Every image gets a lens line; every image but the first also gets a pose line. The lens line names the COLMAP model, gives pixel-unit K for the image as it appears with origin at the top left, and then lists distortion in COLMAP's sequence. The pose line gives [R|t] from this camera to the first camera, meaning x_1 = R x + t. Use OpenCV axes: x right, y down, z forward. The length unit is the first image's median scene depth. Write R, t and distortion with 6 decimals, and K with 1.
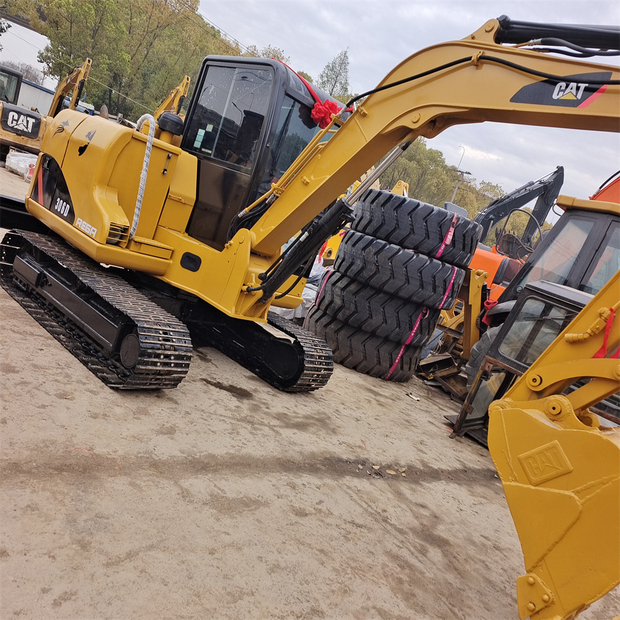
lens RADIAL K [[558.7, 0, 316.4], [0, 558.7, 310.2], [0, 0, 1]] dist [0.035248, 0.015661]
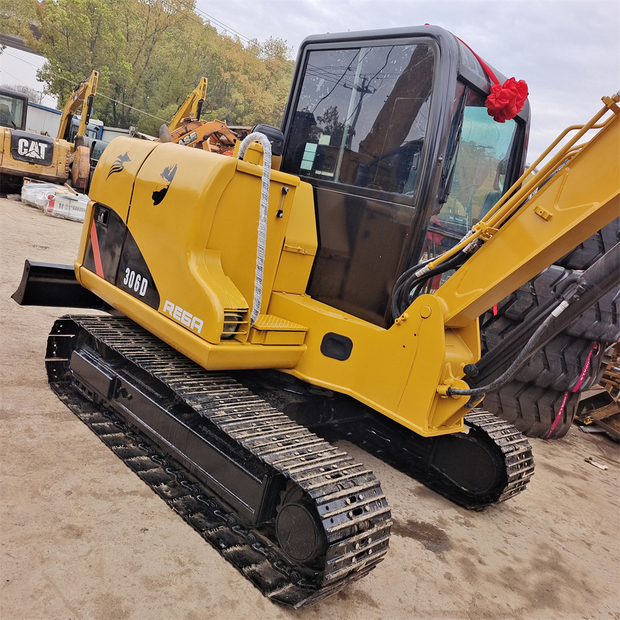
lens RADIAL K [[558.7, 0, 314.0], [0, 558.7, 310.7], [0, 0, 1]] dist [0.035248, 0.015661]
pose [[0.994426, -0.100189, -0.032839, -0.220717], [0.100763, 0.994777, 0.016297, -0.139576], [0.031035, -0.019516, 0.999328, 0.332270]]
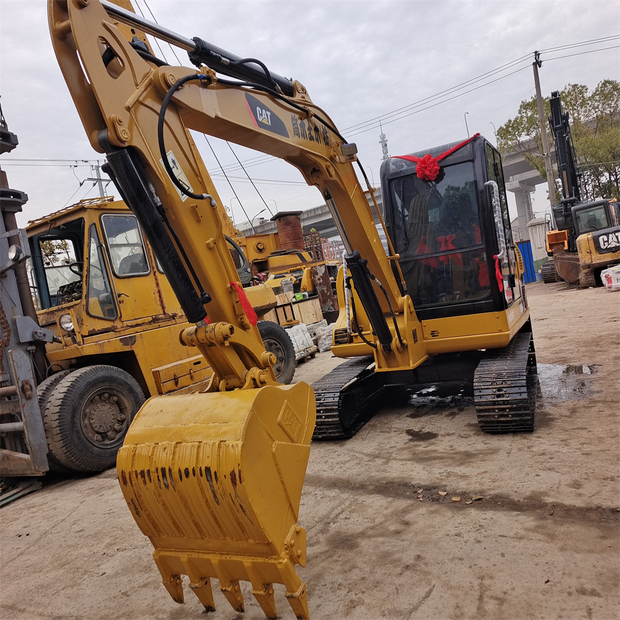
lens RADIAL K [[558.7, 0, 312.2], [0, 558.7, 309.0], [0, 0, 1]] dist [0.035248, 0.015661]
pose [[0.244226, -0.350904, -0.904002, 0.873567], [0.125077, 0.935844, -0.329473, 0.243485], [0.961618, -0.032604, 0.272447, 0.494176]]
